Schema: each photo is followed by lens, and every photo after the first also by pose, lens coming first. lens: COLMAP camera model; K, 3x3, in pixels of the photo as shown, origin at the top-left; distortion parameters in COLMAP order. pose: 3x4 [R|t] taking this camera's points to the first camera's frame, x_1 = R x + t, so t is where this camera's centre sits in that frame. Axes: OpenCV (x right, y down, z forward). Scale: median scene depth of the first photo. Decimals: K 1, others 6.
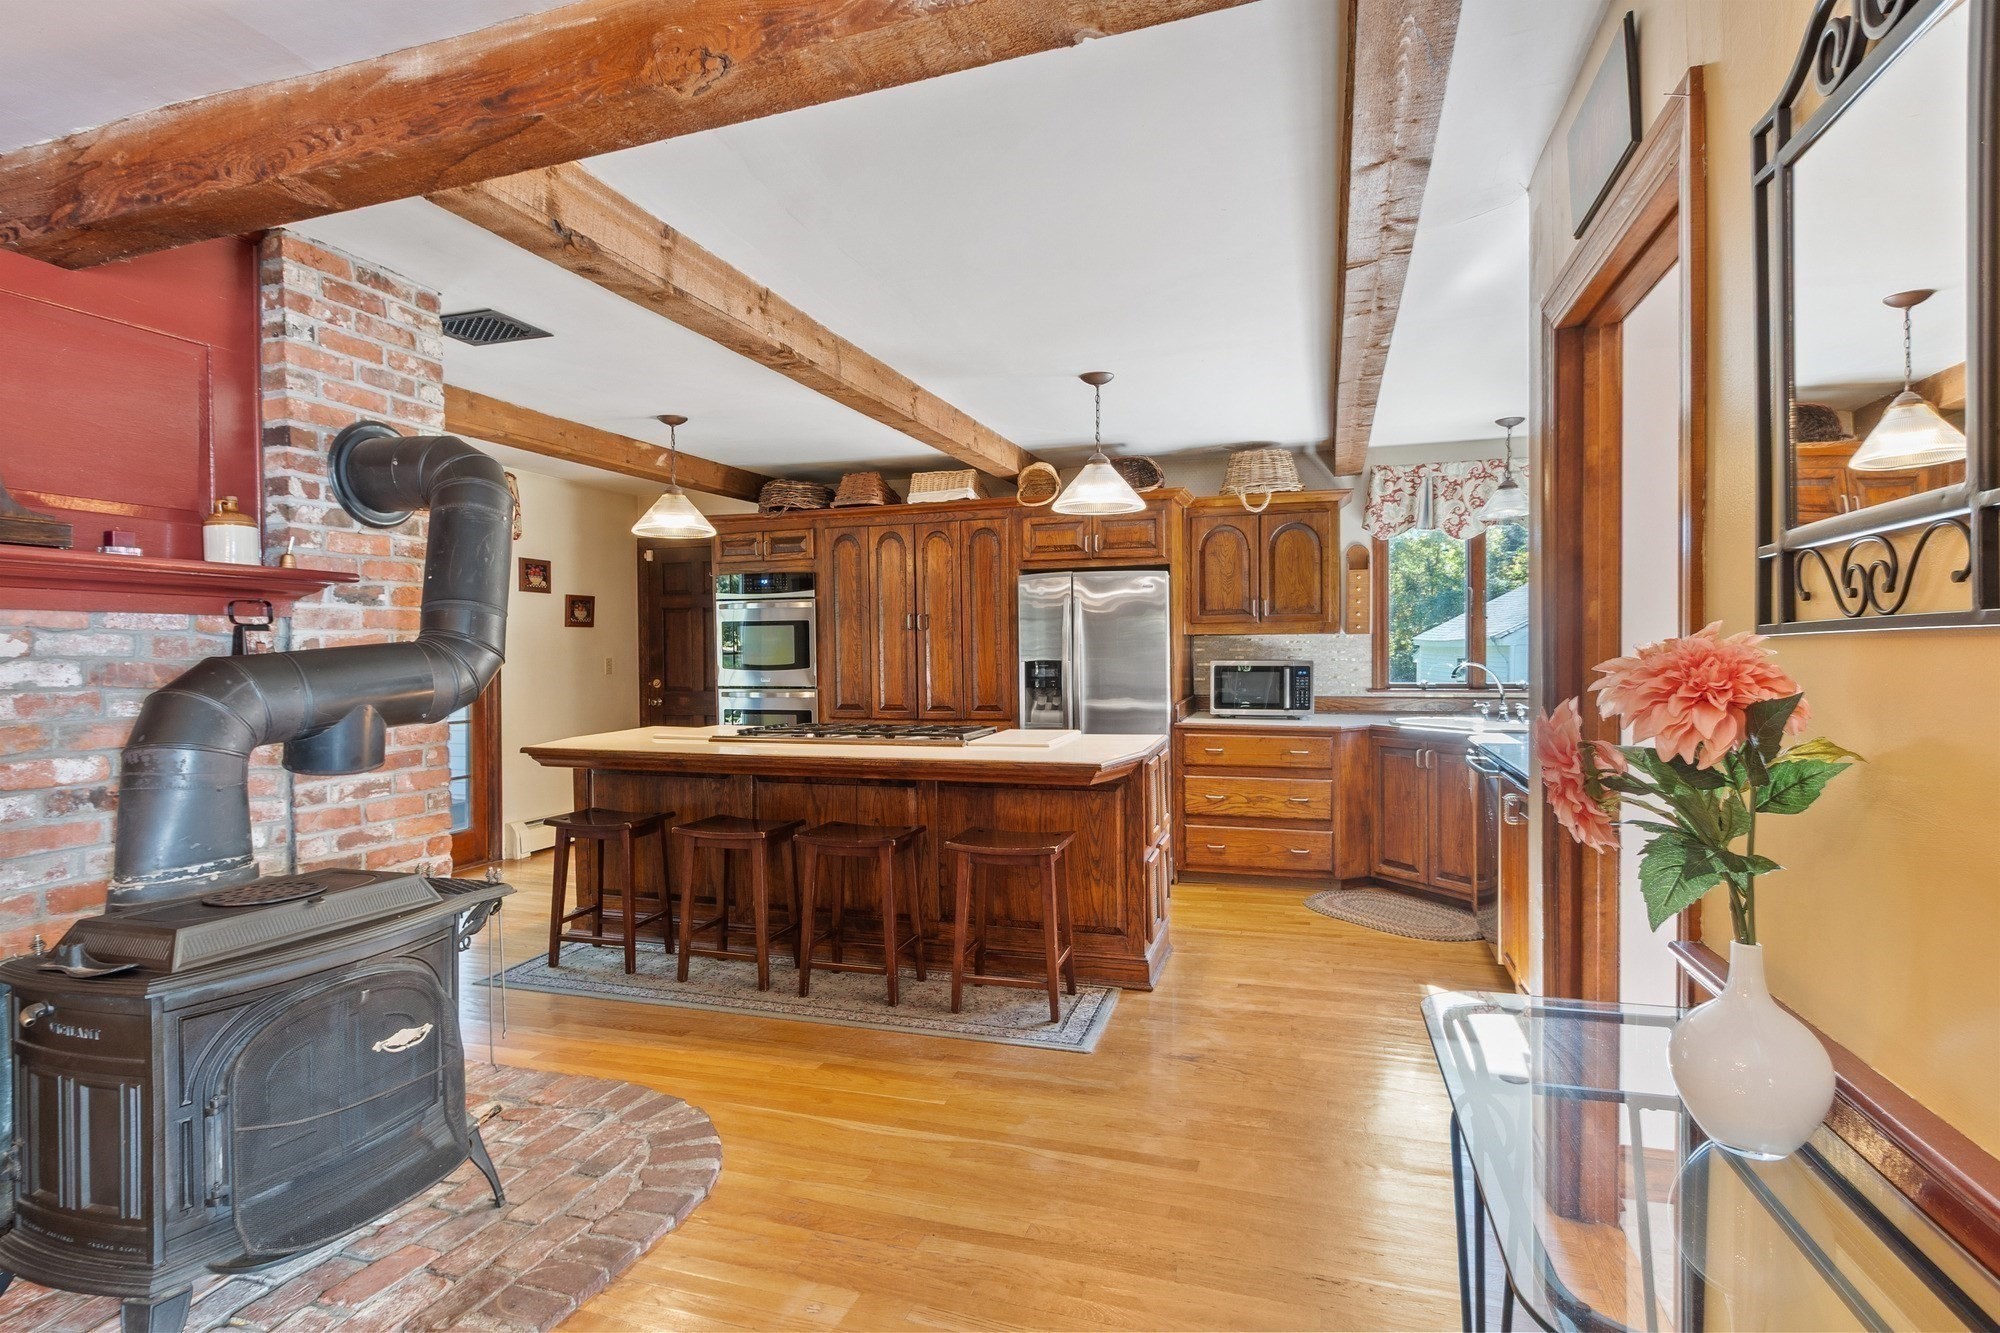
lens RADIAL K [[1030.3, 0, 980.8], [0, 1030.3, 669.1], [0, 0, 1]] dist [0.007151, -0.003398]
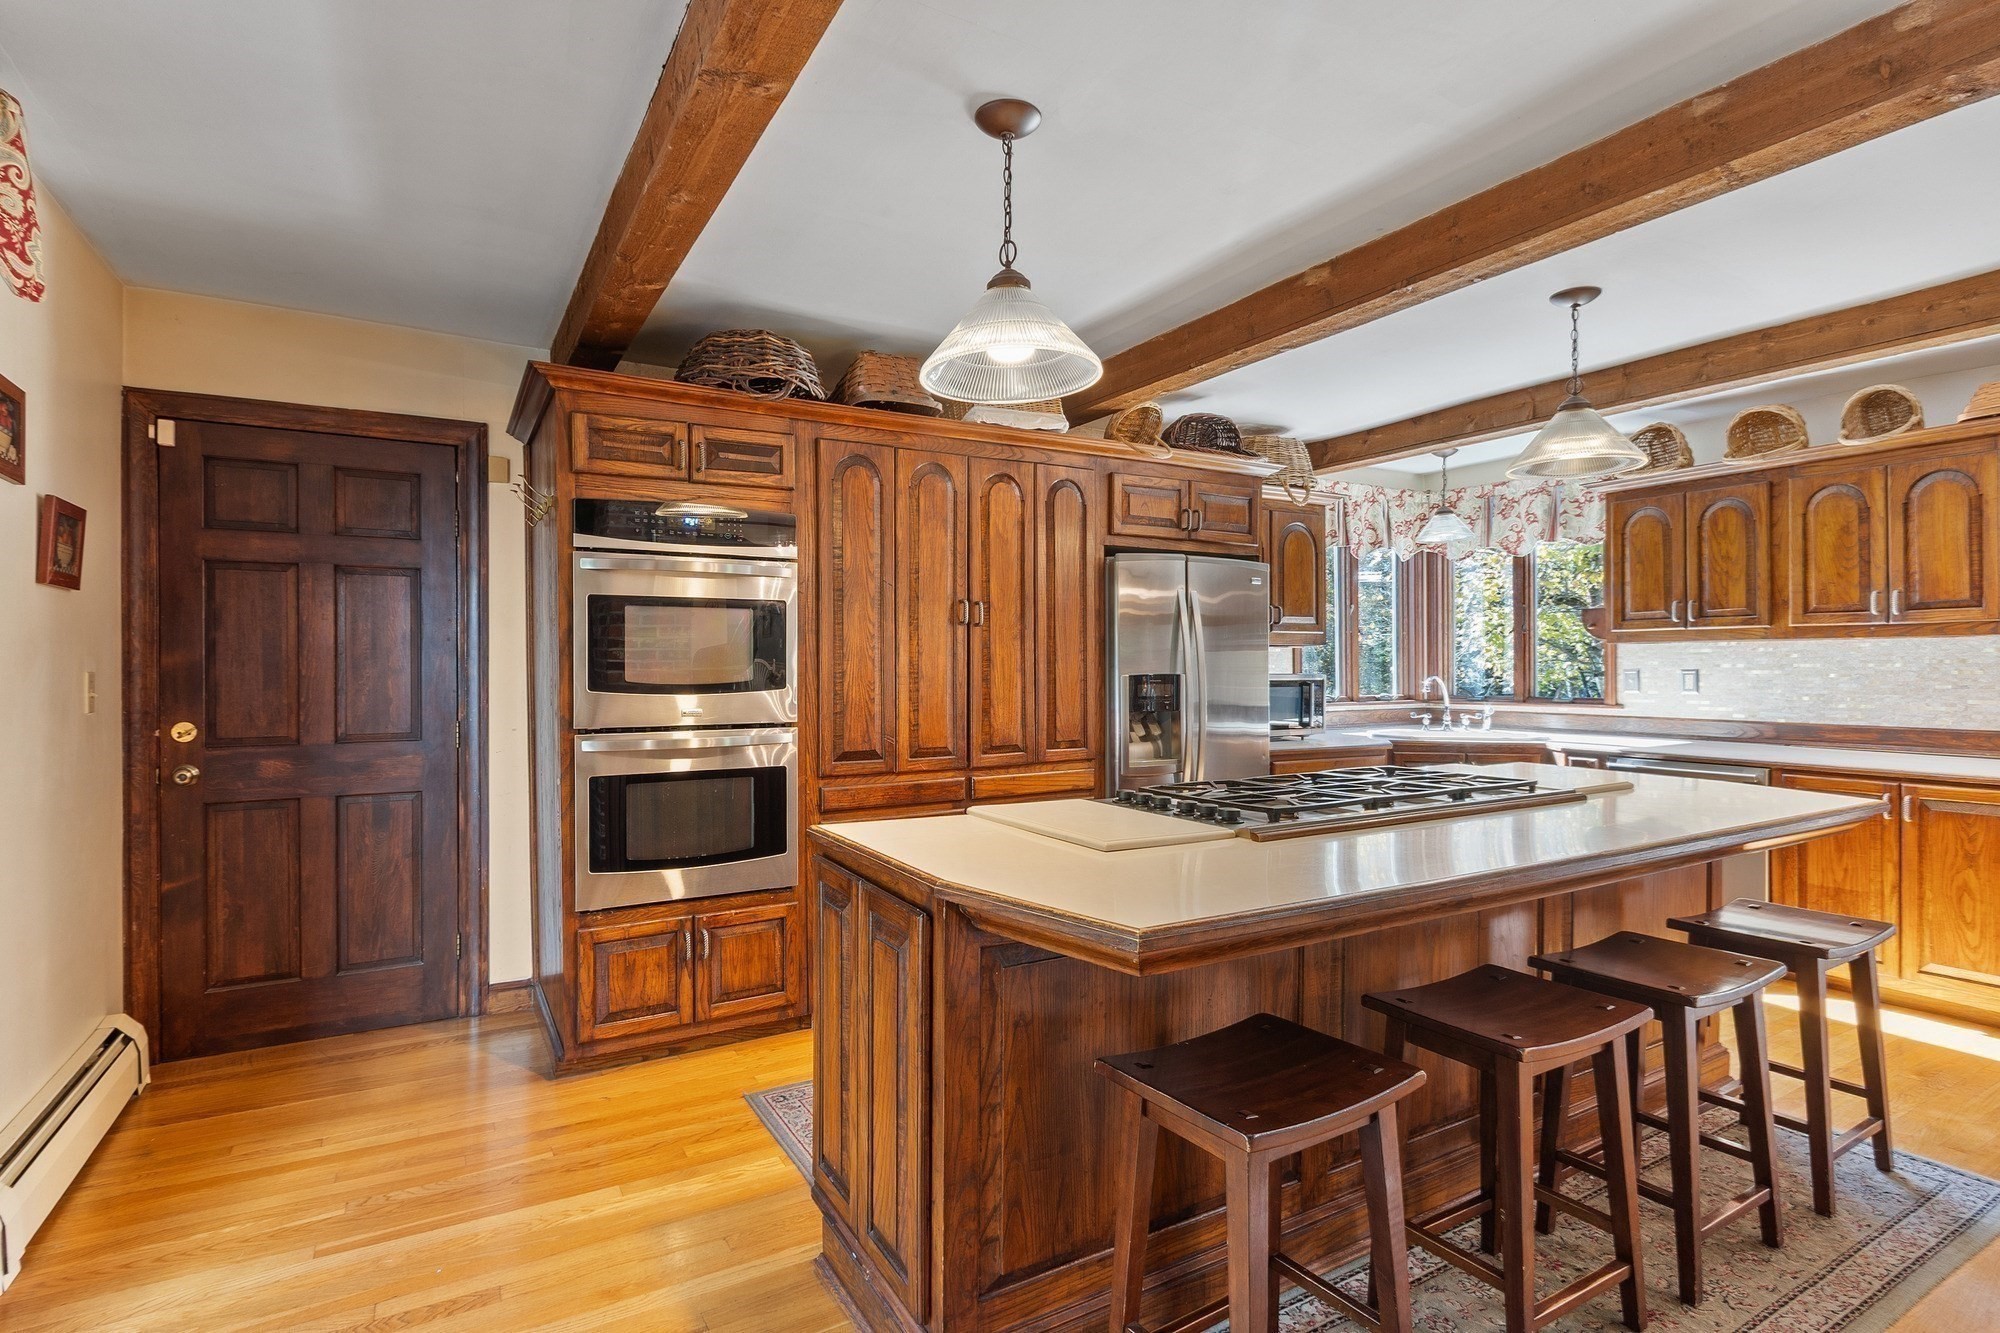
lens RADIAL K [[967.8, 0, 997.0], [0, 967.8, 663.5], [0, 0, 1]] dist [0.003658, -0.000029]
pose [[0.666210, 0.008665, 0.745714, -0.509773], [0.012249, 0.999670, -0.022560, -0.001587], [-0.745664, 0.024164, 0.665884, 0.622910]]
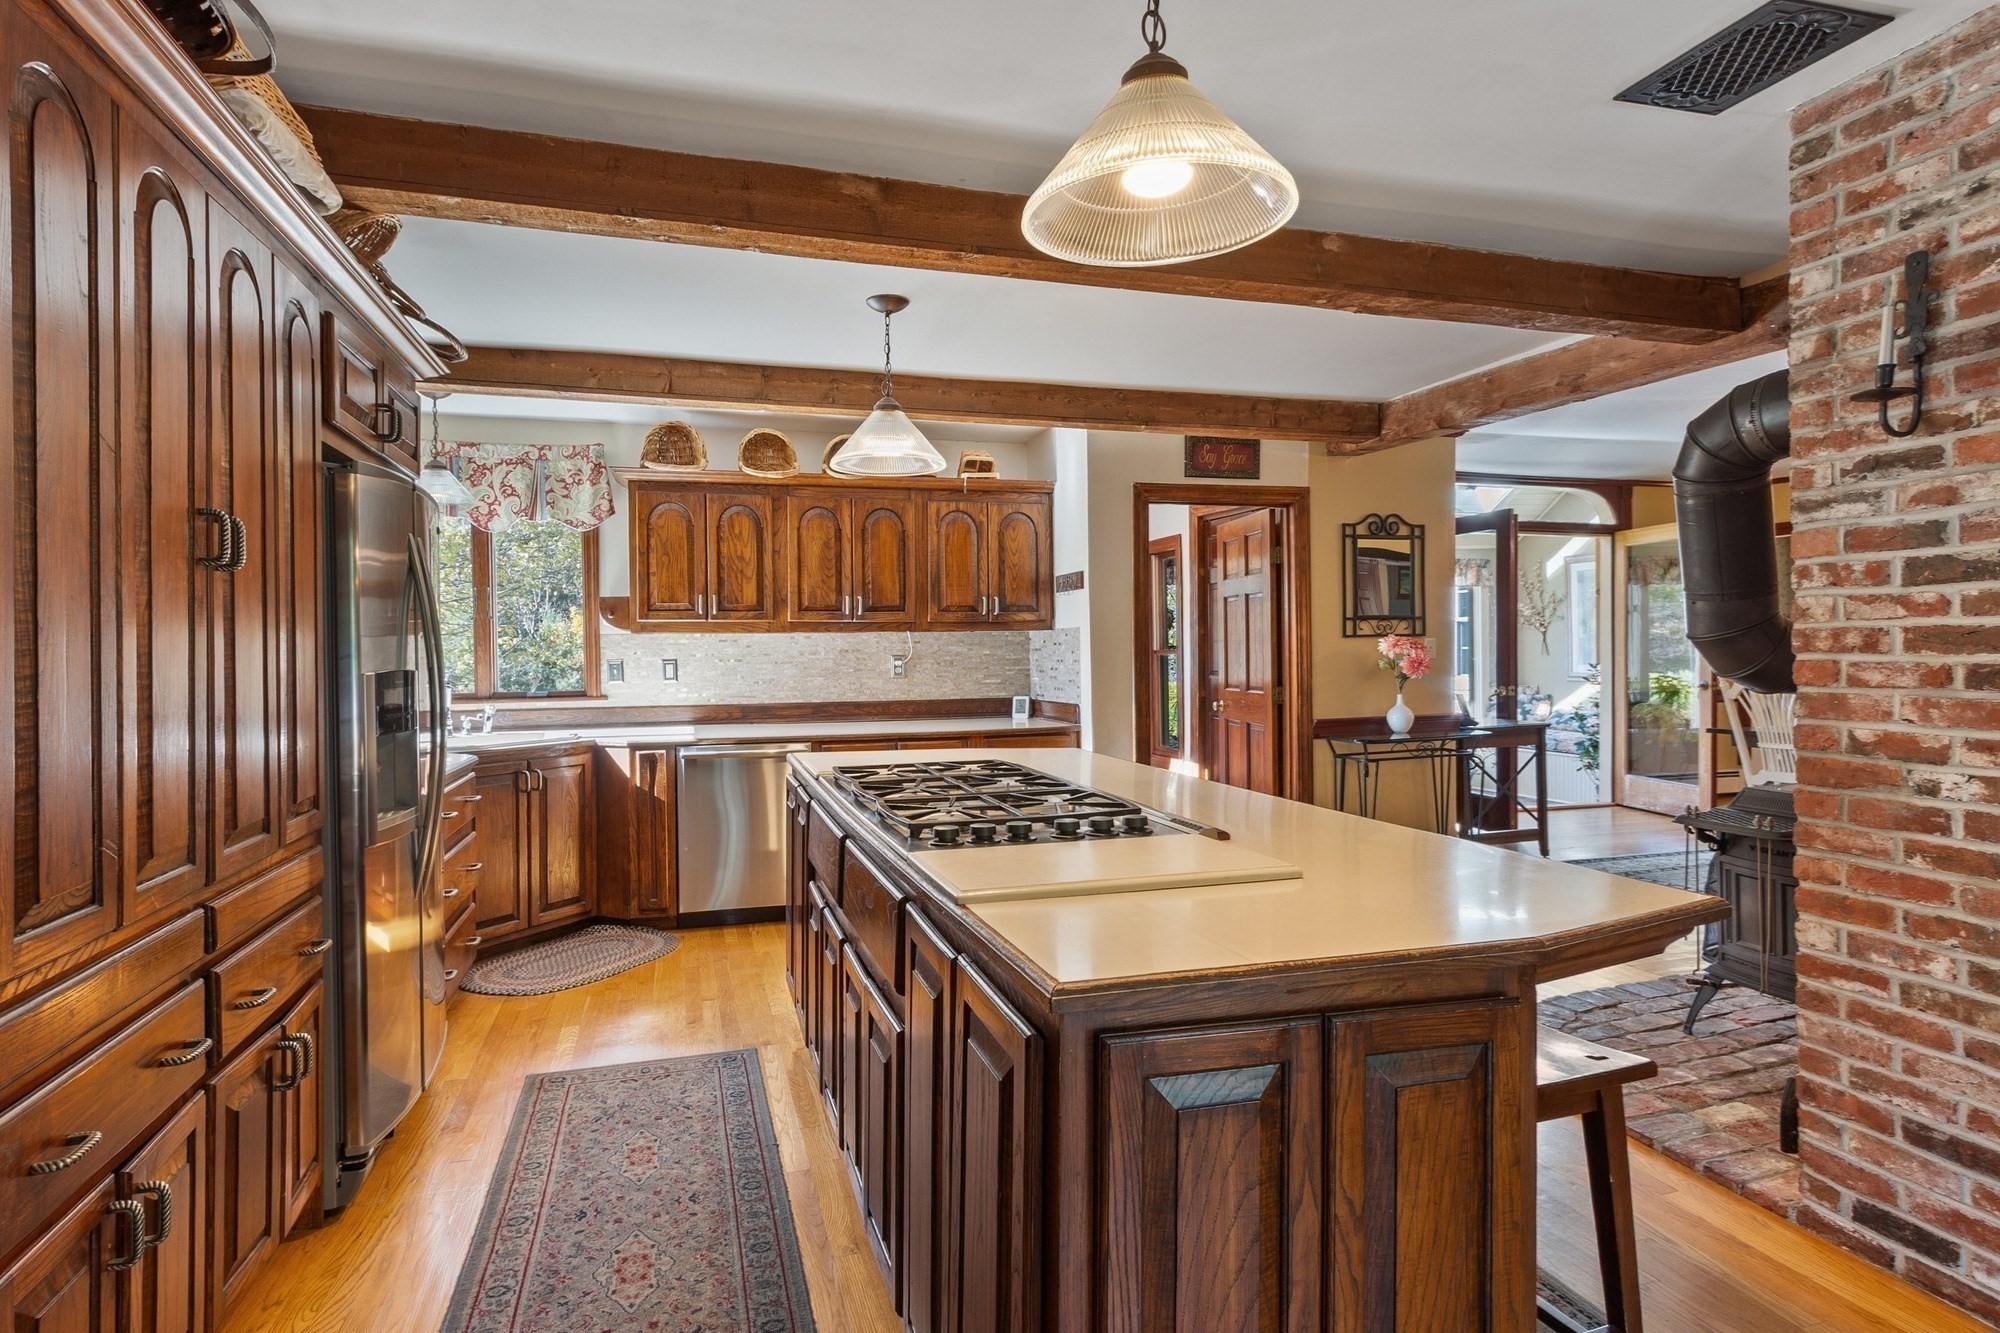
lens RADIAL K [[1030.3, 0, 1009.7], [0, 1030.3, 657.0], [0, 0, 1]] dist [0.007151, -0.003398]
pose [[-0.561295, 0.011659, 0.827534, -0.439904], [0.032860, 0.999426, 0.008207, -0.007662], [-0.826963, 0.031800, -0.561356, 1.001789]]
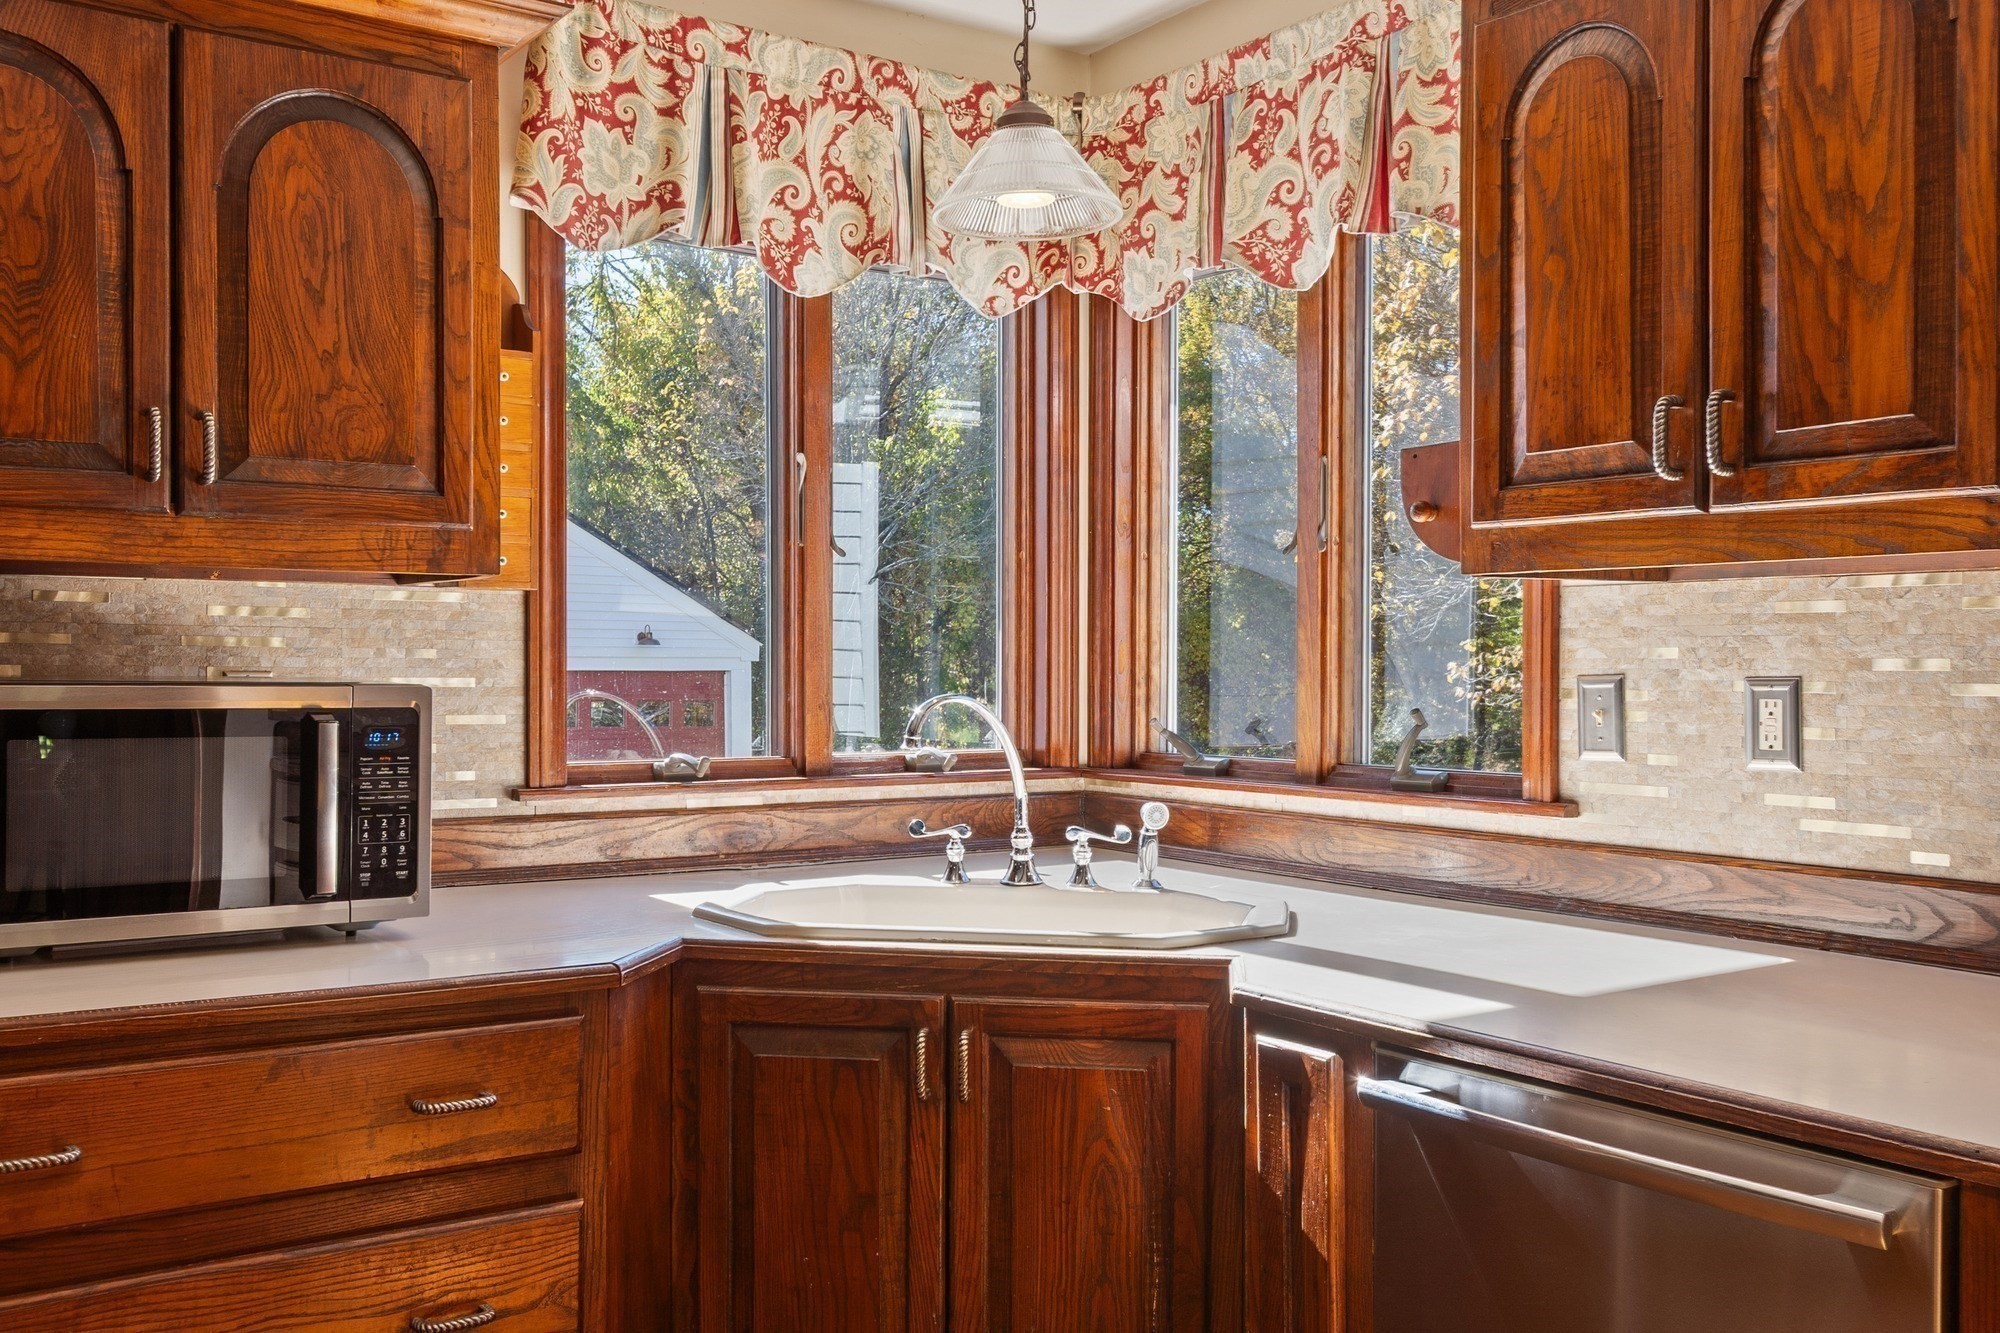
lens RADIAL K [[1848.1, 0, 1000.7], [0, 1848.1, 672.0], [0, 0, 1]] dist [0.032265, 0.000000]
pose [[0.588543, 0.006840, 0.808437, 0.053819], [0.005875, 0.999902, -0.012736, -0.005011], [-0.808445, 0.012245, 0.588445, 0.626077]]
